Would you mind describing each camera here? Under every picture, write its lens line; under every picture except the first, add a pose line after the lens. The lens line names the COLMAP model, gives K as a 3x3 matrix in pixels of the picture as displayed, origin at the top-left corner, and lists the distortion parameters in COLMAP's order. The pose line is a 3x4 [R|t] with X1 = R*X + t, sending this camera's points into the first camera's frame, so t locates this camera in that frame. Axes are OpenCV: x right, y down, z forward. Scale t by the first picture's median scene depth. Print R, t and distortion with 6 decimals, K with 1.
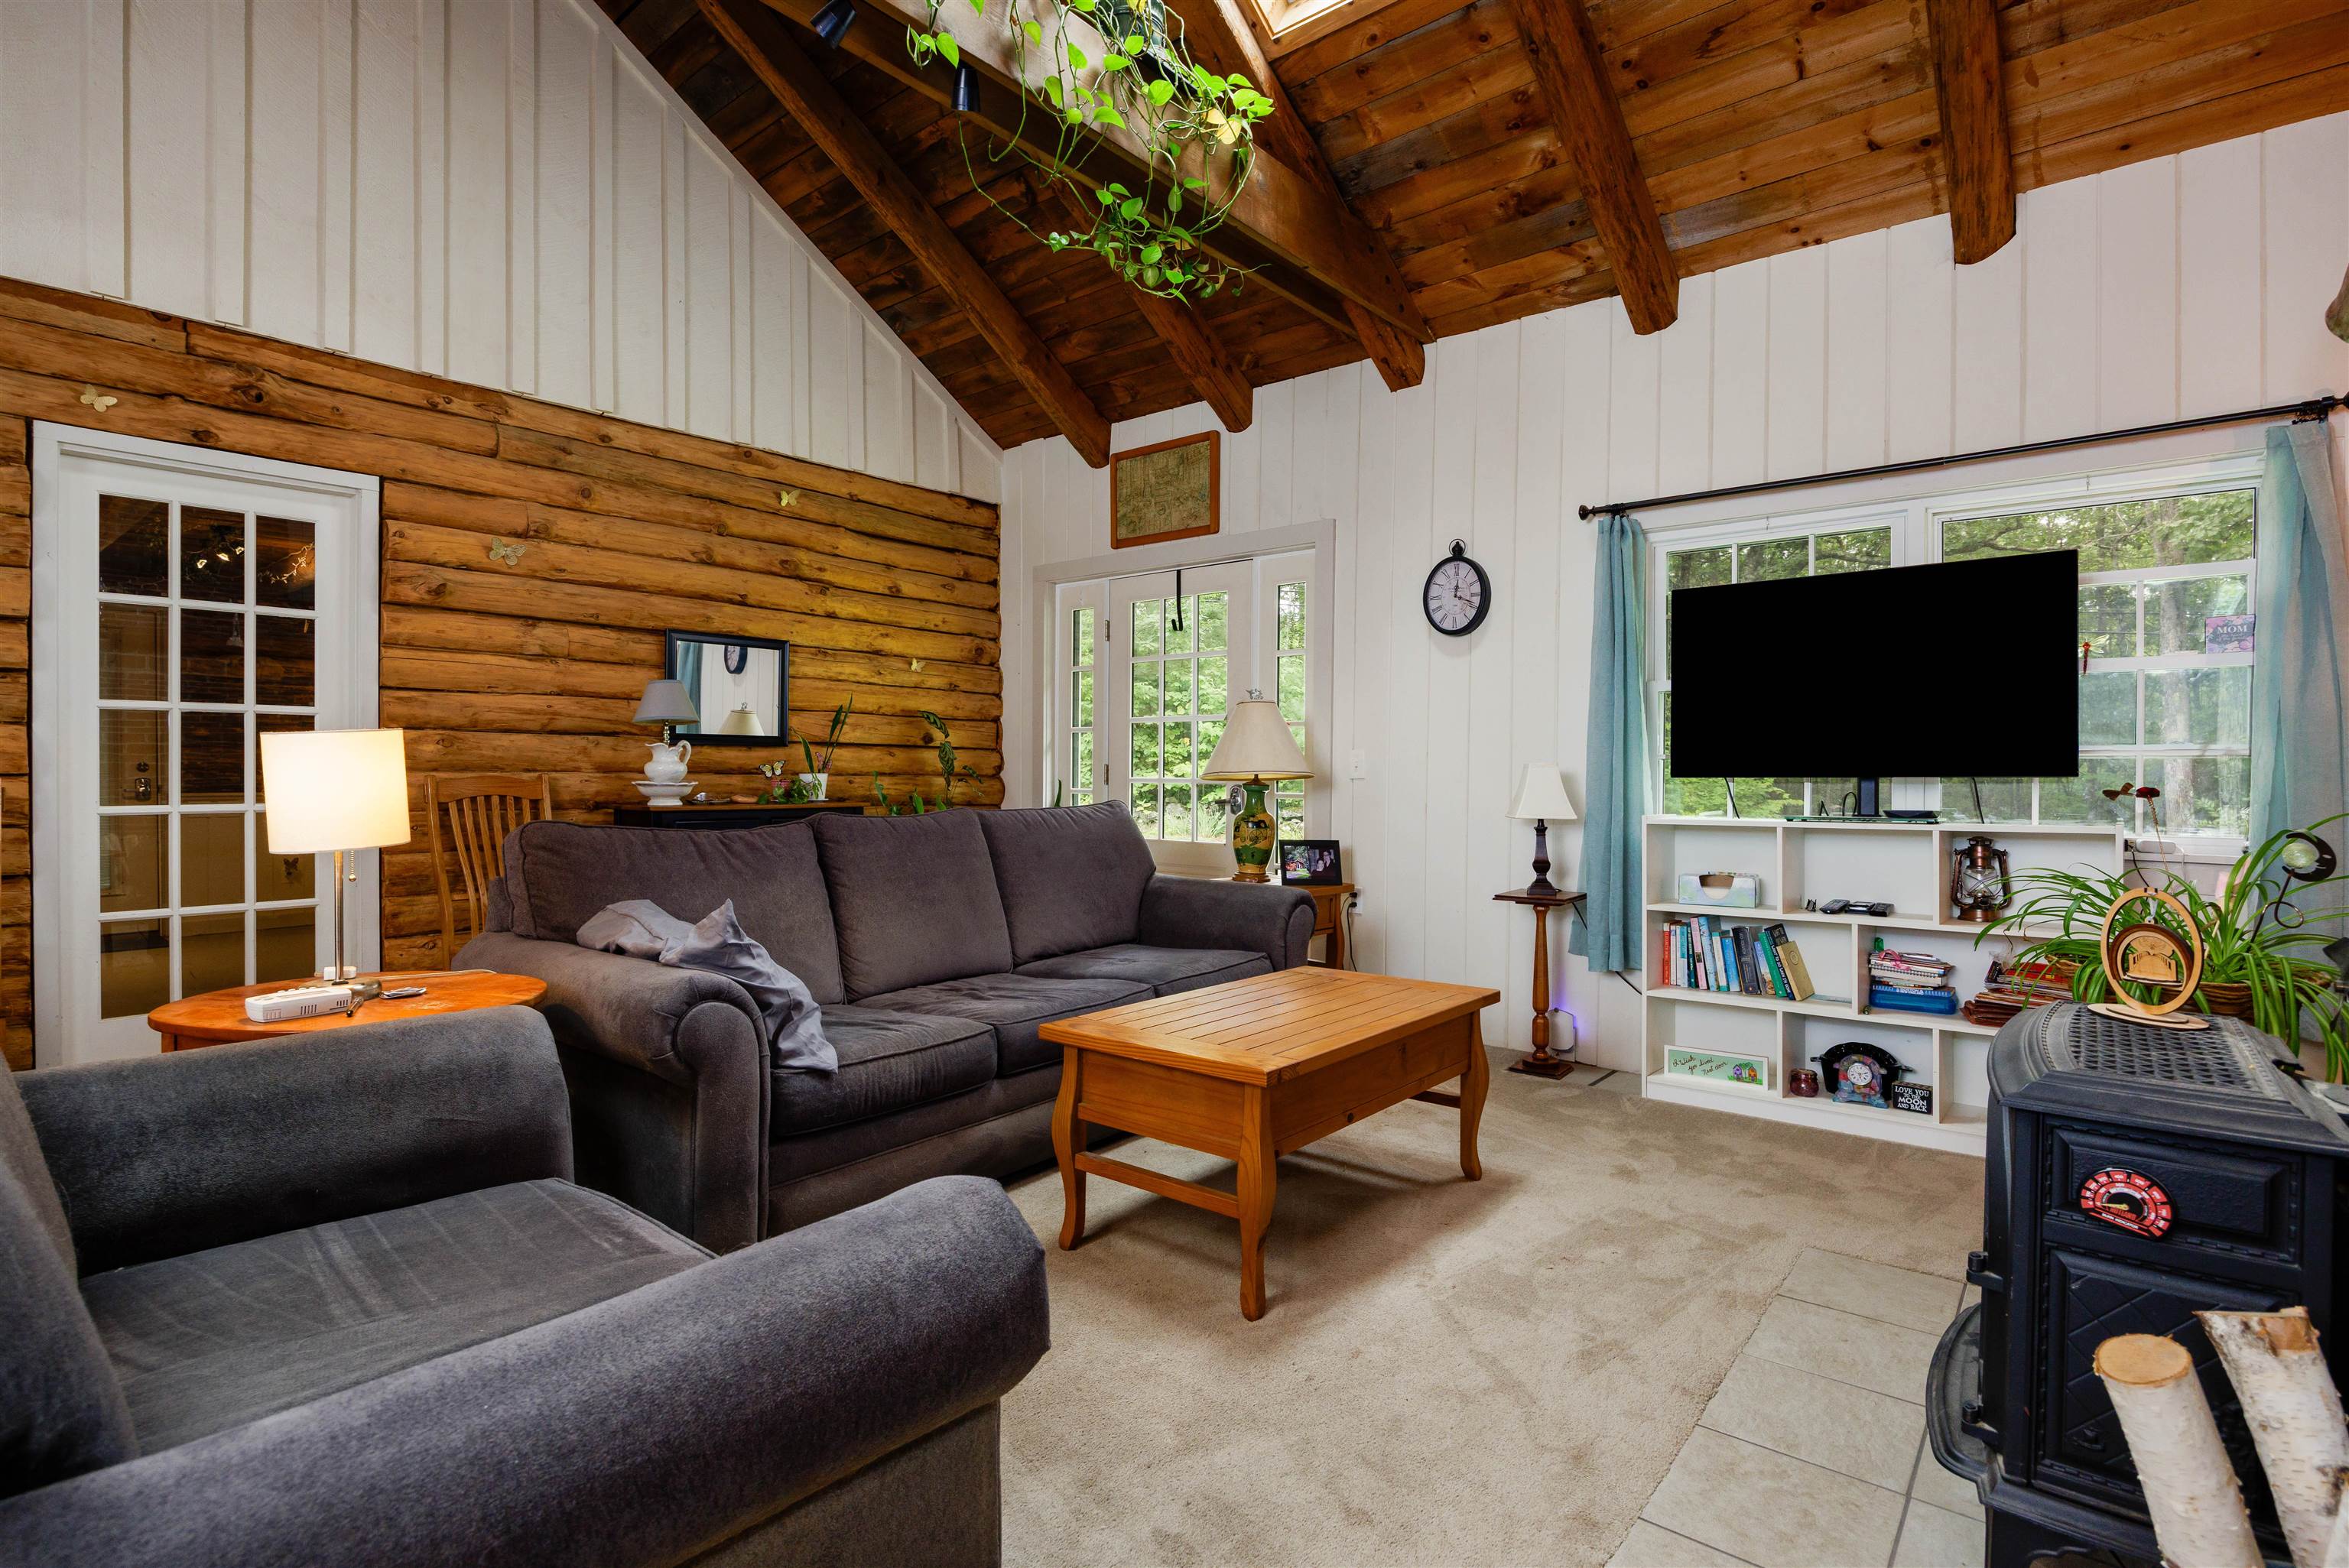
lens RADIAL K [[1153.3, 0, 1113.8], [0, 1153.3, 787.9], [0, 0, 1]] dist [-0.015221, 0.001816]
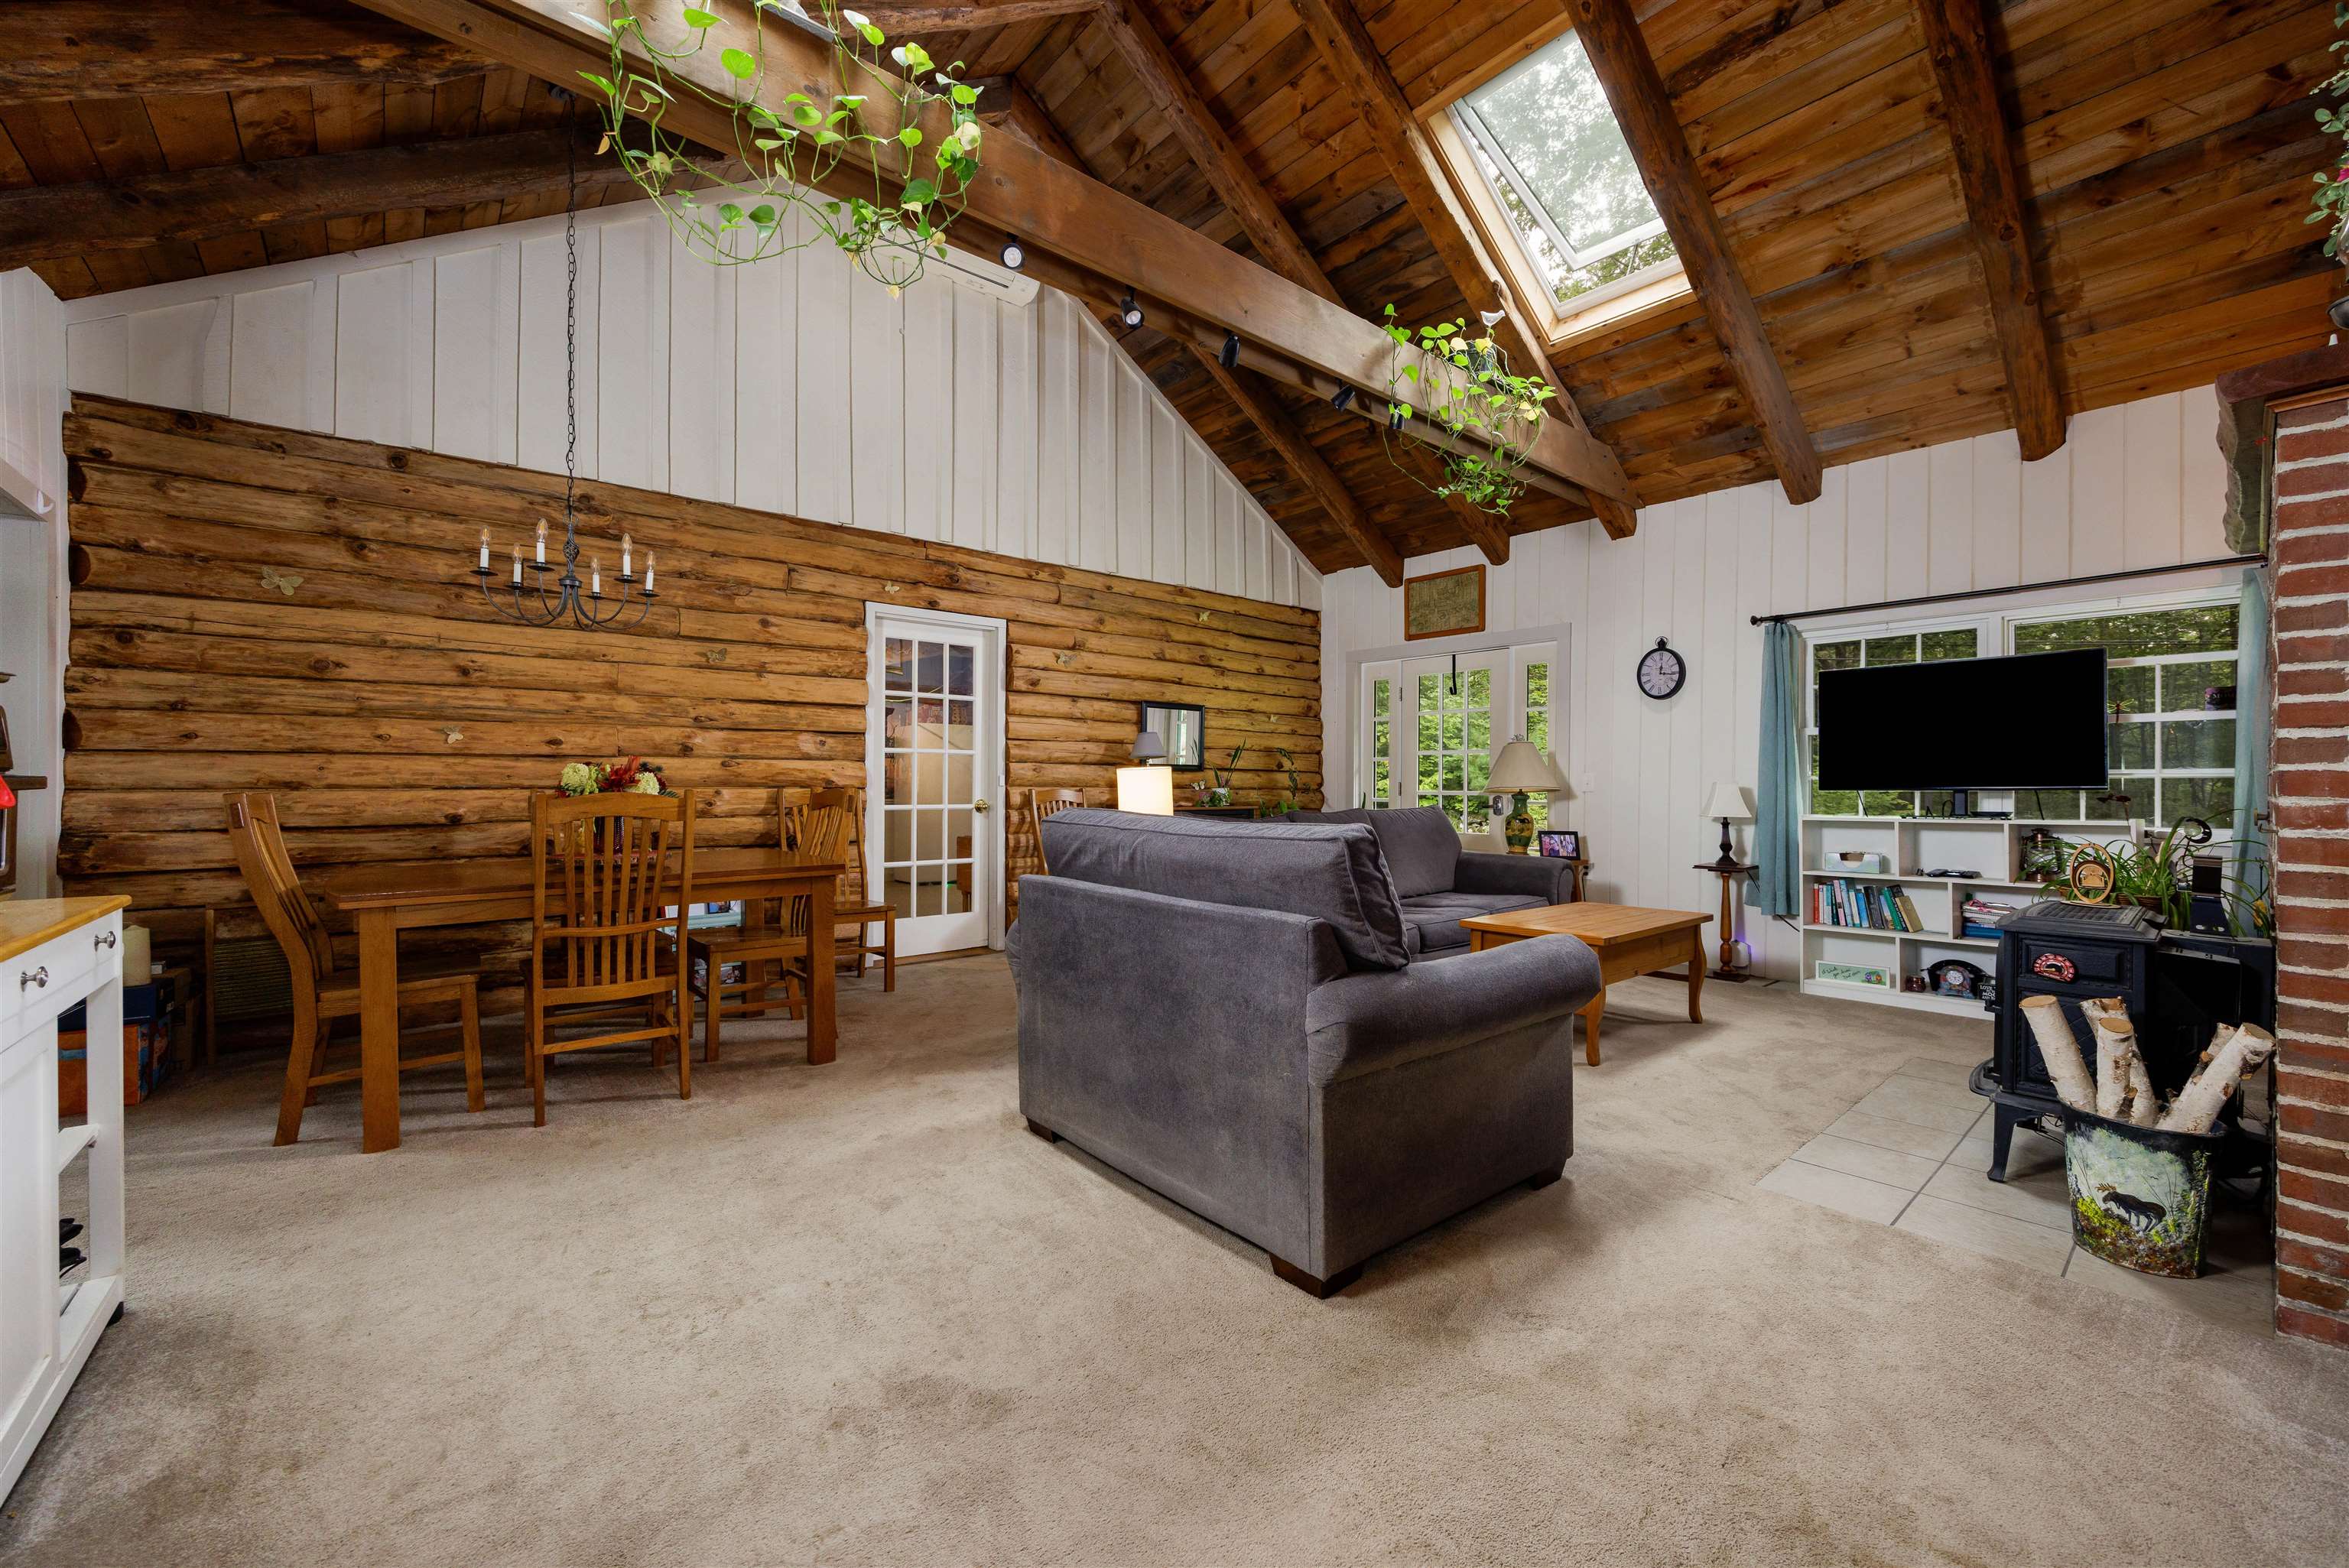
lens RADIAL K [[923.6, 0, 1136.2], [0, 923.6, 787.6], [0, 0, 1]] dist [-0.004083, -0.000671]
pose [[0.985421, 0.000771, -0.170131, -0.207973], [-0.003087, 0.999906, -0.013347, 0.005760], [0.170105, 0.013677, 0.985331, -0.376656]]
